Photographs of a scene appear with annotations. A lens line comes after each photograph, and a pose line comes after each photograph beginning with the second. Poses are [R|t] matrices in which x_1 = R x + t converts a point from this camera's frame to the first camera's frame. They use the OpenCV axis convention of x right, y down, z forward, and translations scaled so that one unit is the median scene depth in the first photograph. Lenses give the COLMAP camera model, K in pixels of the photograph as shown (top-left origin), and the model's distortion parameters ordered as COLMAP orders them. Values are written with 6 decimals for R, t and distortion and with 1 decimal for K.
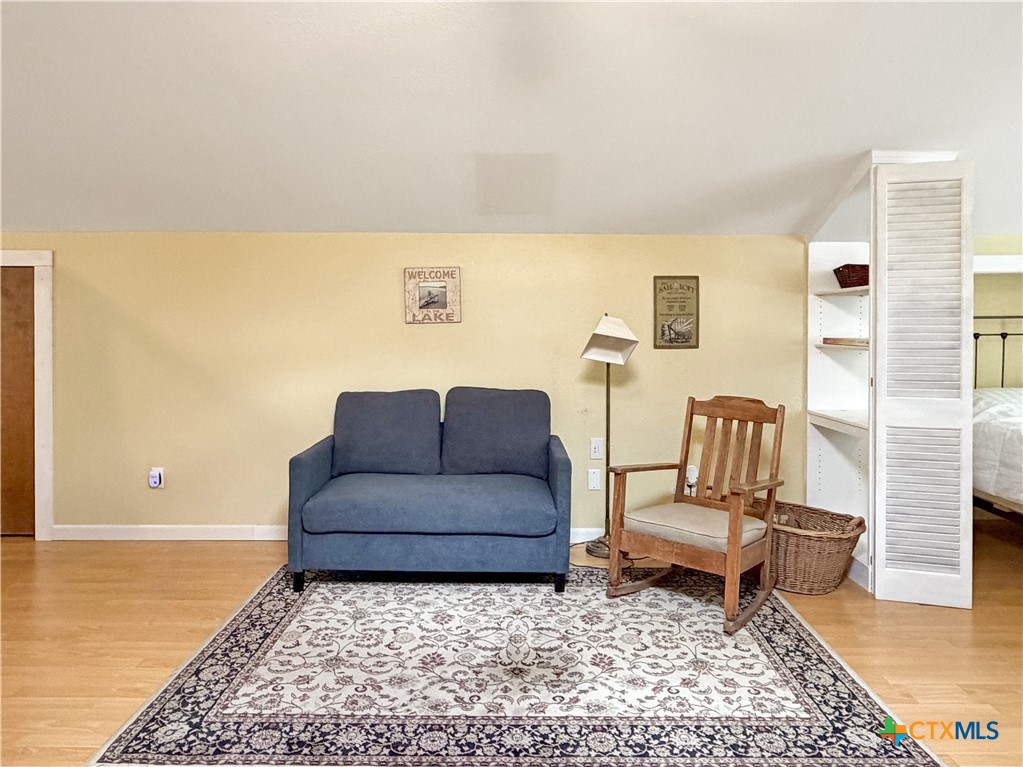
lens RADIAL K [[691.7, 0, 516.2], [0, 691.7, 333.0], [0, 0, 1]] dist [0.002018, 0.005306]
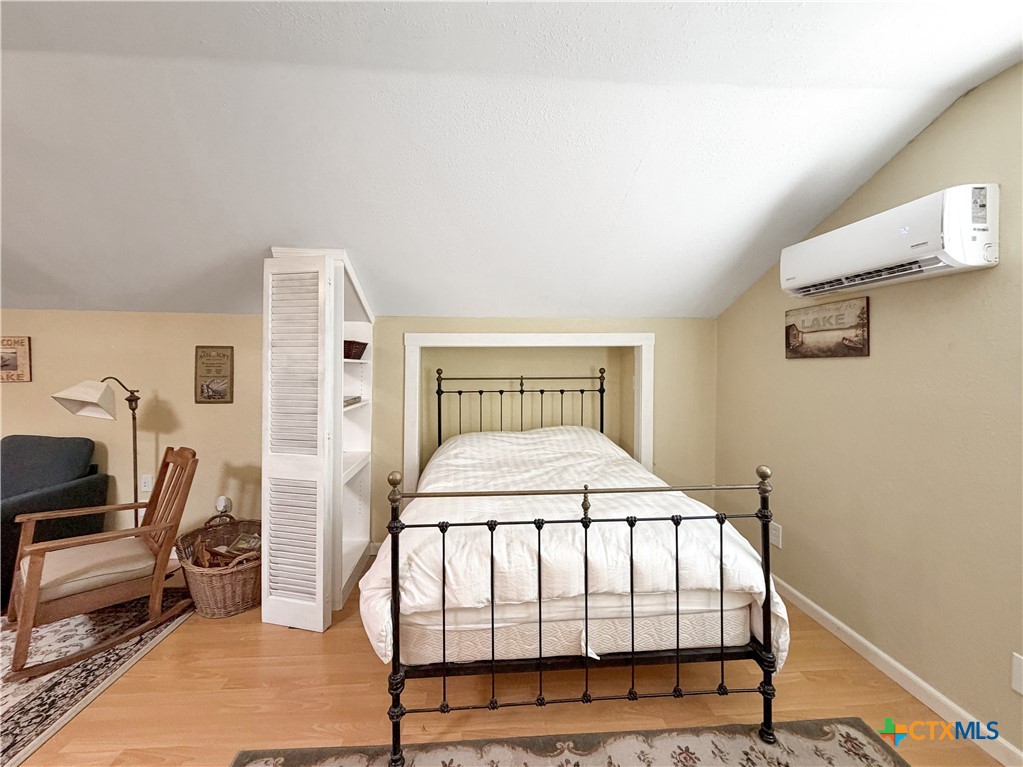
lens RADIAL K [[416.3, 0, 506.6], [0, 416.3, 368.7], [0, 0, 1]] dist [0.001511, 0.000244]
pose [[0.997922, 0.008122, 0.063912, 0.860721], [-0.007986, 0.999965, -0.002378, -0.052186], [-0.063930, 0.001862, 0.997953, 0.247571]]
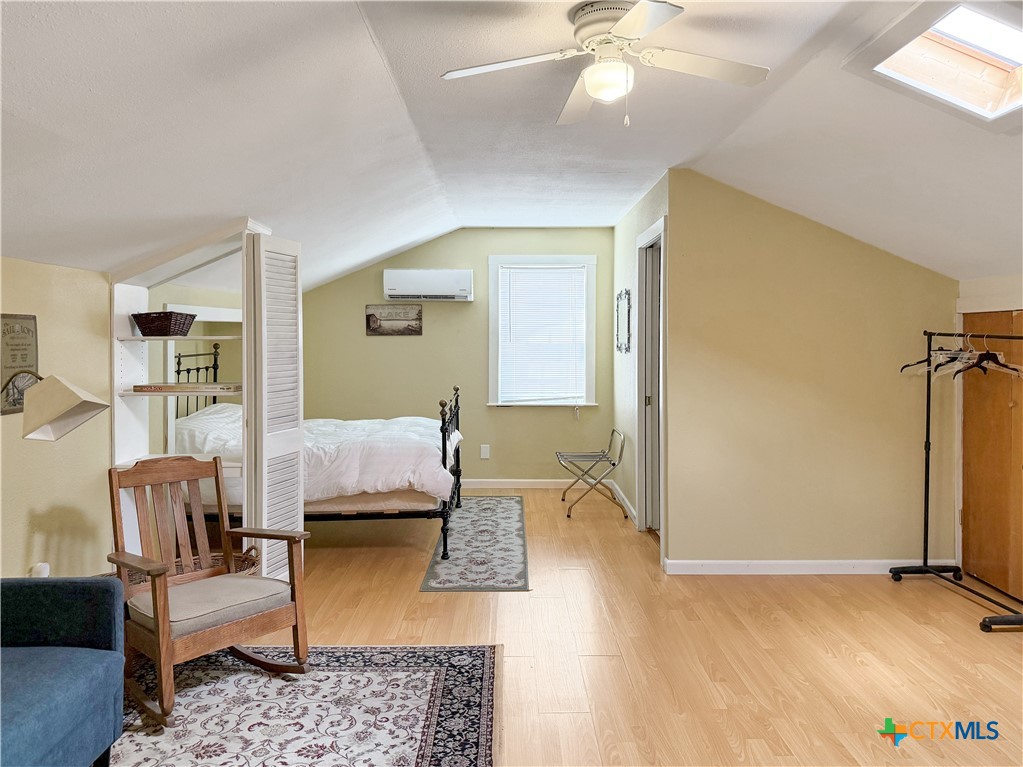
lens RADIAL K [[735.1, 0, 513.2], [0, 735.1, 342.4], [0, 0, 1]] dist [0.004121, -0.000664]
pose [[-0.005493, -0.003439, 0.999979, -0.673219], [0.010579, 0.999938, 0.003496, -0.059837], [-0.999929, 0.010598, -0.005457, 0.569784]]
